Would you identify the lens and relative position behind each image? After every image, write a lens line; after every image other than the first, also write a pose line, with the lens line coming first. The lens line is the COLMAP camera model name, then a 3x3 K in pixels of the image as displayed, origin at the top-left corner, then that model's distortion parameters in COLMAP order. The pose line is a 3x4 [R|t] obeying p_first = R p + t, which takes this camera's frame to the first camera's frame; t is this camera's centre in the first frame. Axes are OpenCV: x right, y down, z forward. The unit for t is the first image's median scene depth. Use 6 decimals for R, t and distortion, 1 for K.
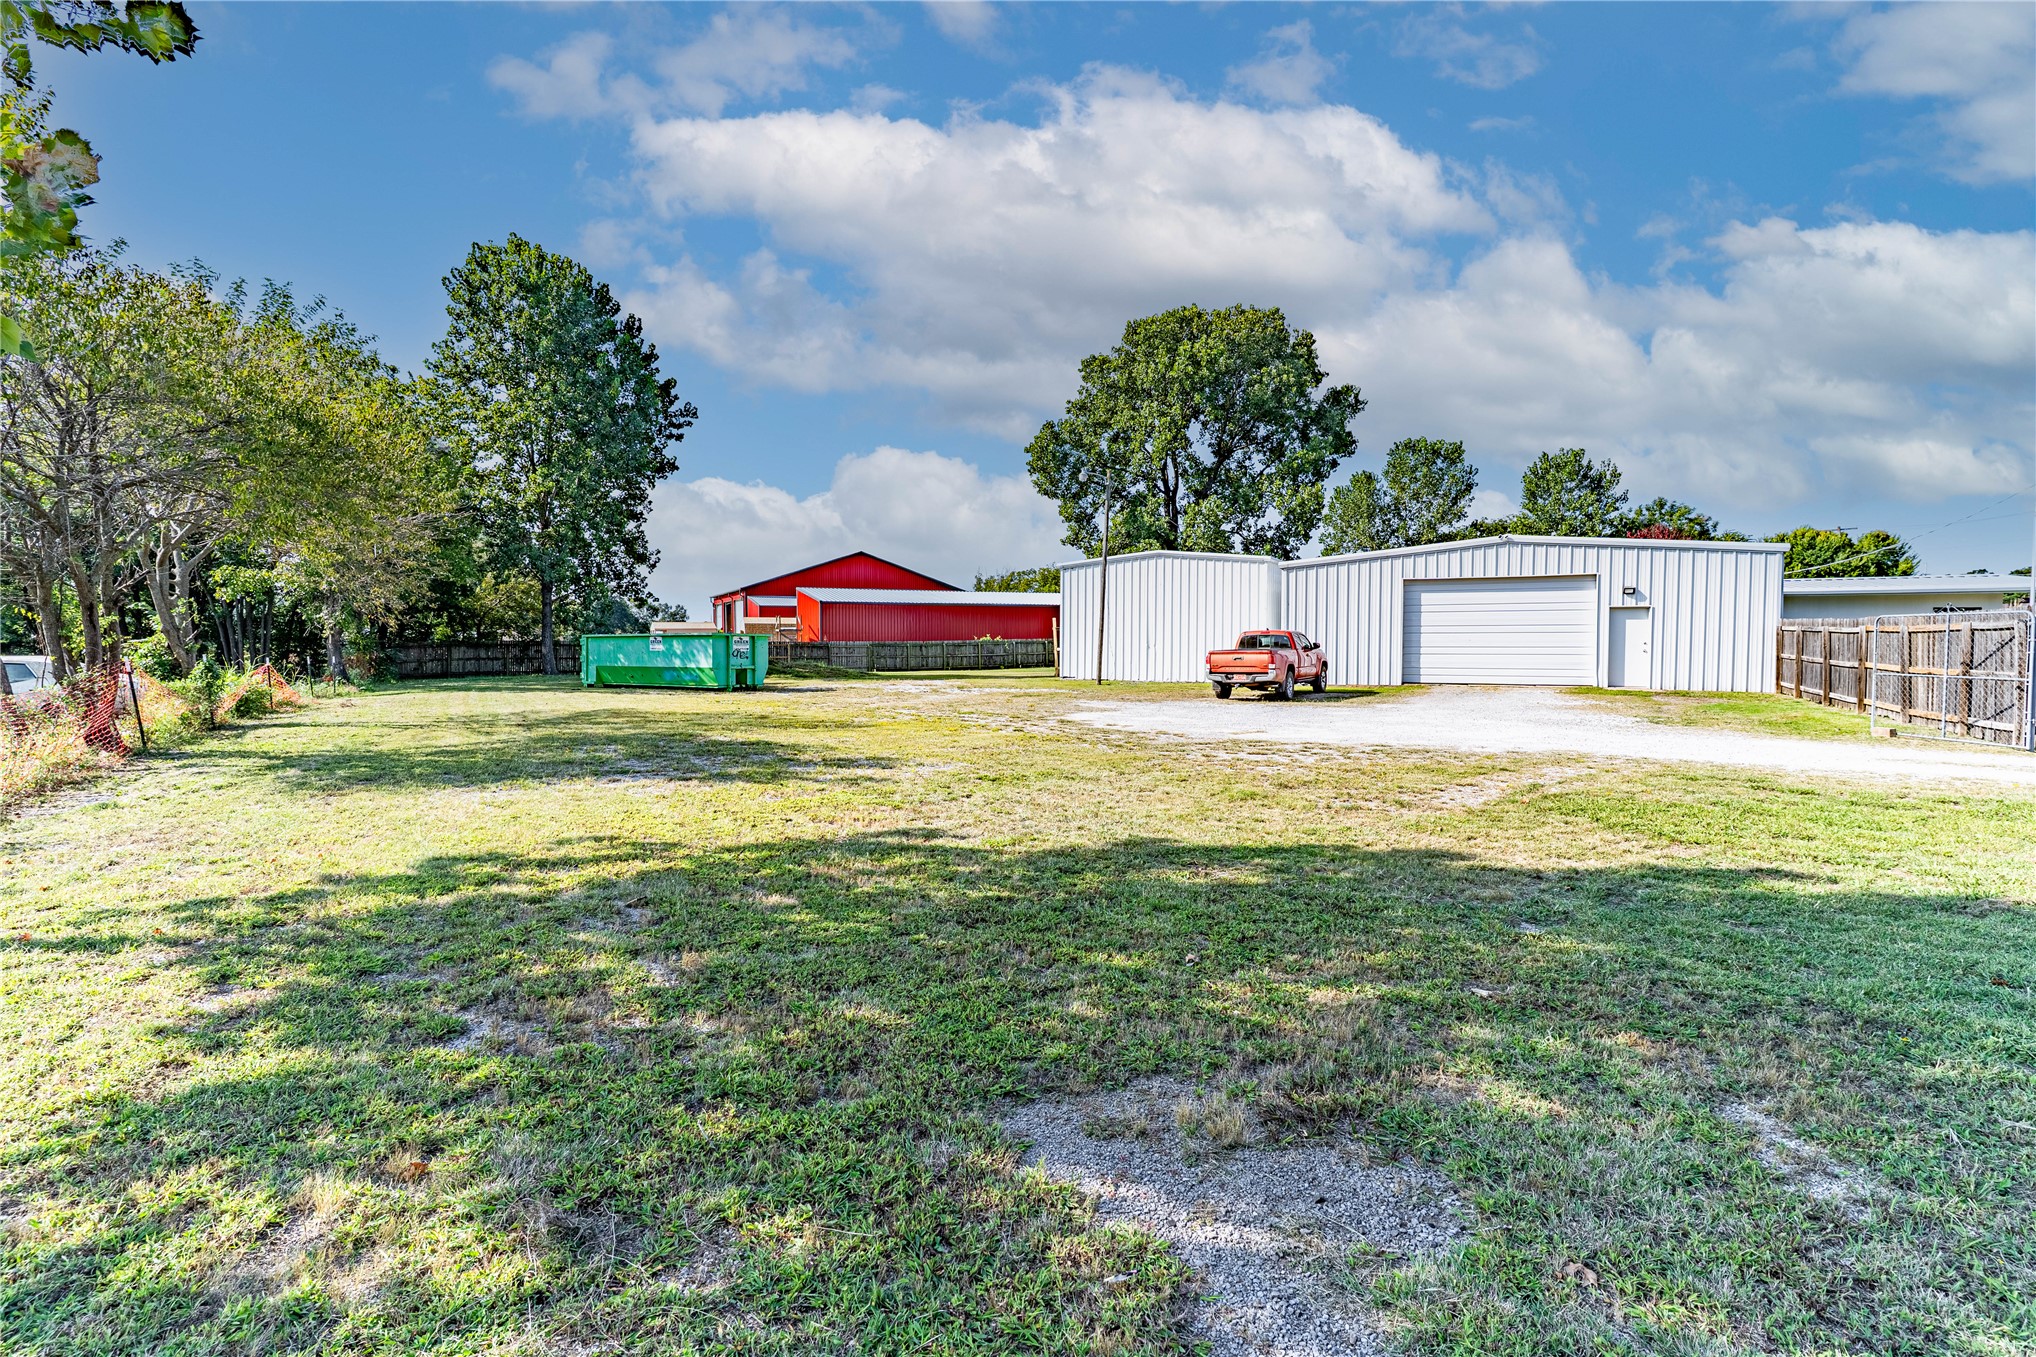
lens RADIAL K [[963.4, 0, 1018.0], [0, 963.4, 678.5], [0, 0, 1]] dist [0.000517, 0.000099]
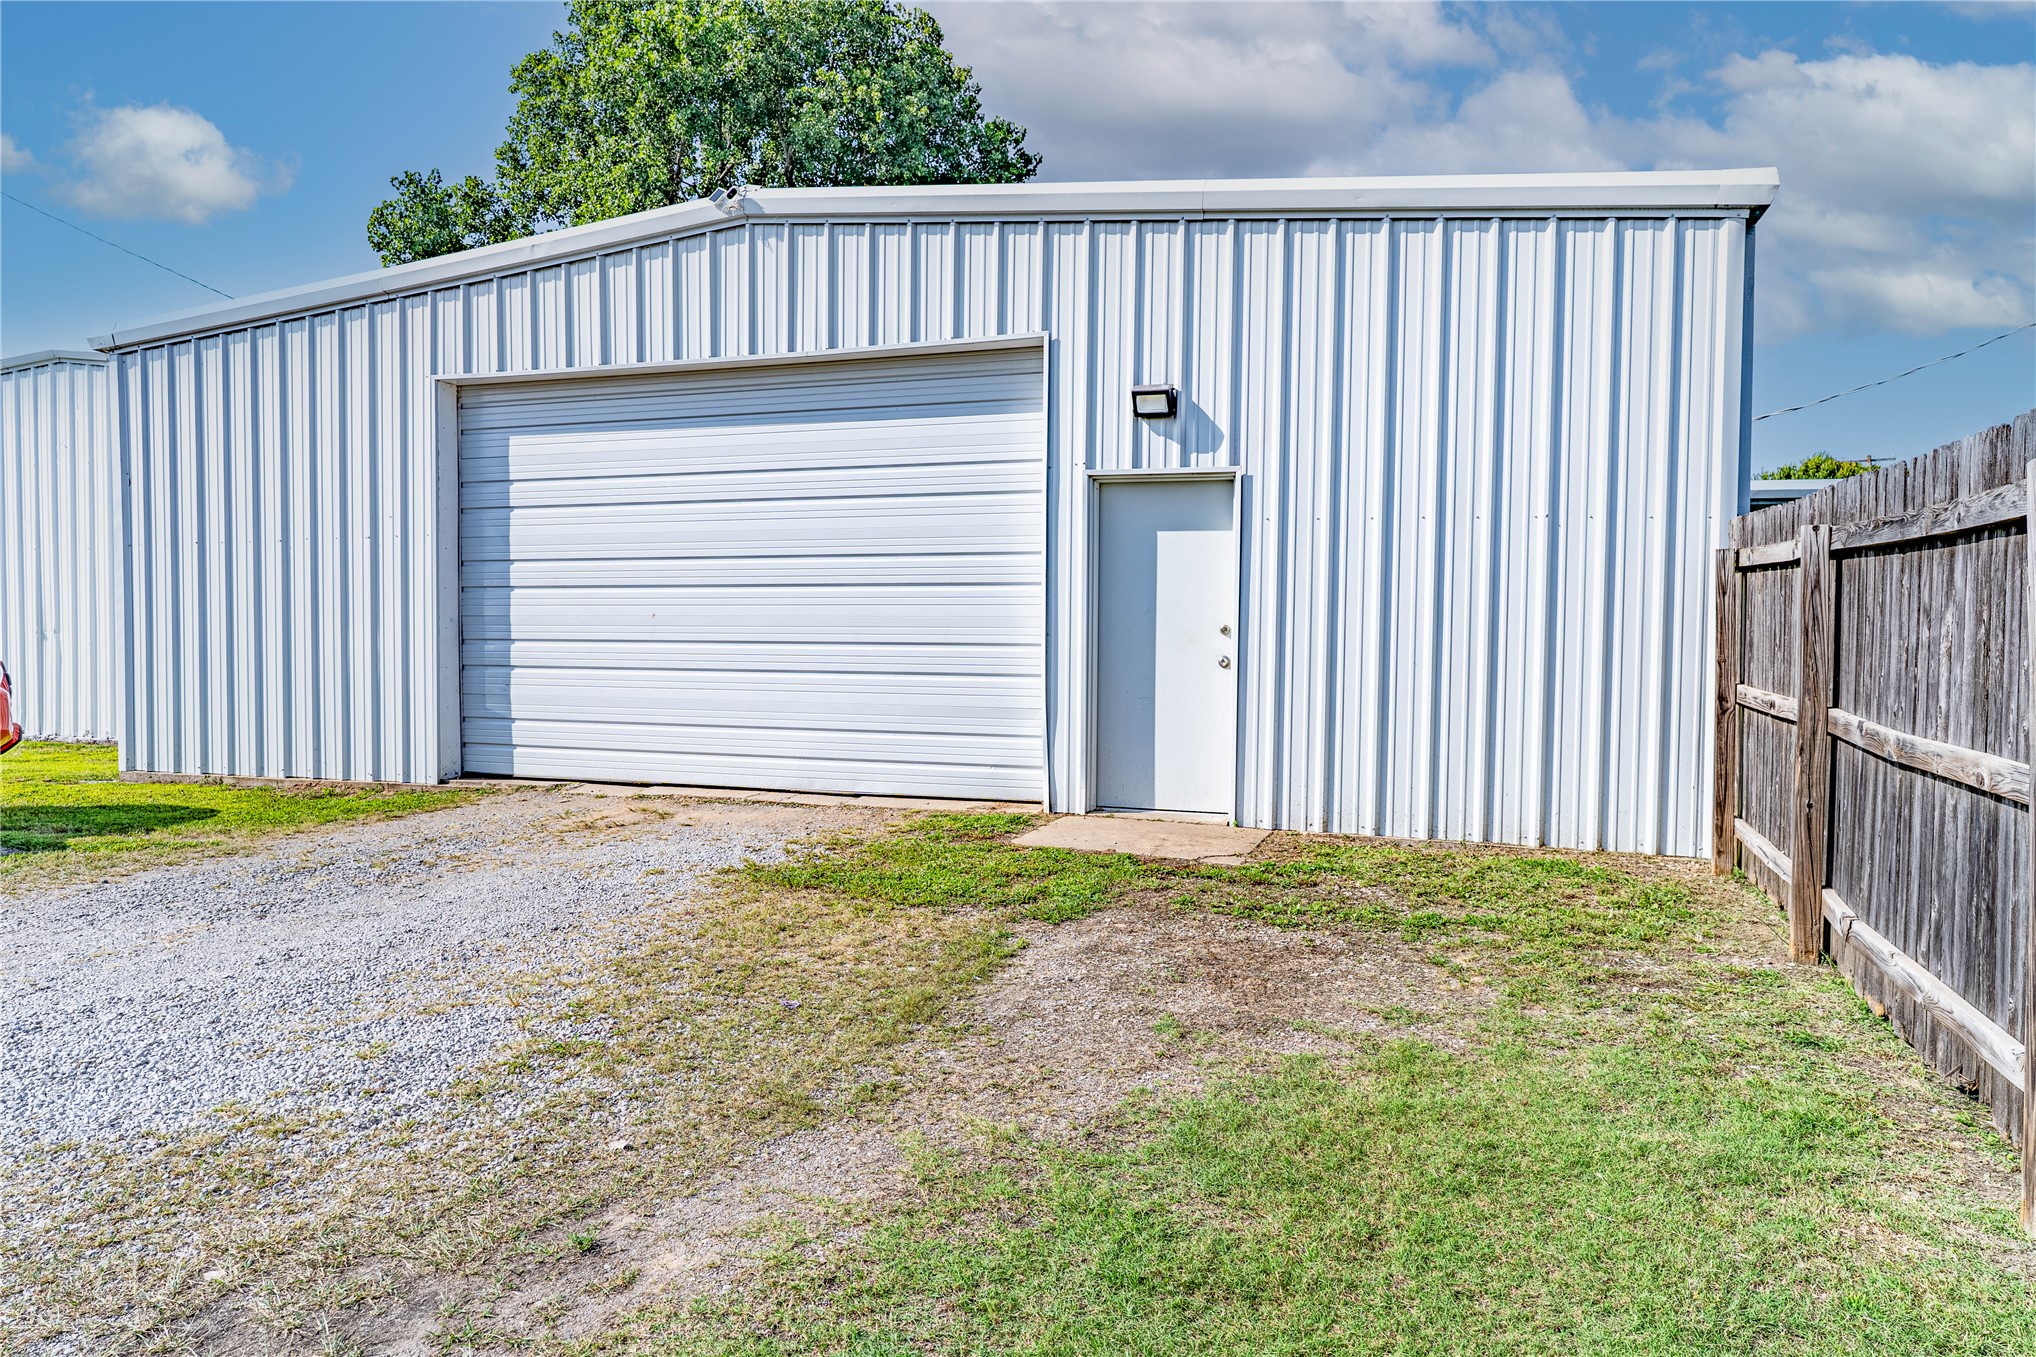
lens RADIAL K [[1304.5, 0, 1018.0], [0, 1304.5, 678.5], [0, 0, 1]] dist [0.003435, 0.001110]
pose [[0.990752, 0.003315, 0.135648, 0.534823], [-0.003079, 0.999993, -0.001945, -0.022984], [-0.135653, 0.001509, 0.990755, 0.661418]]
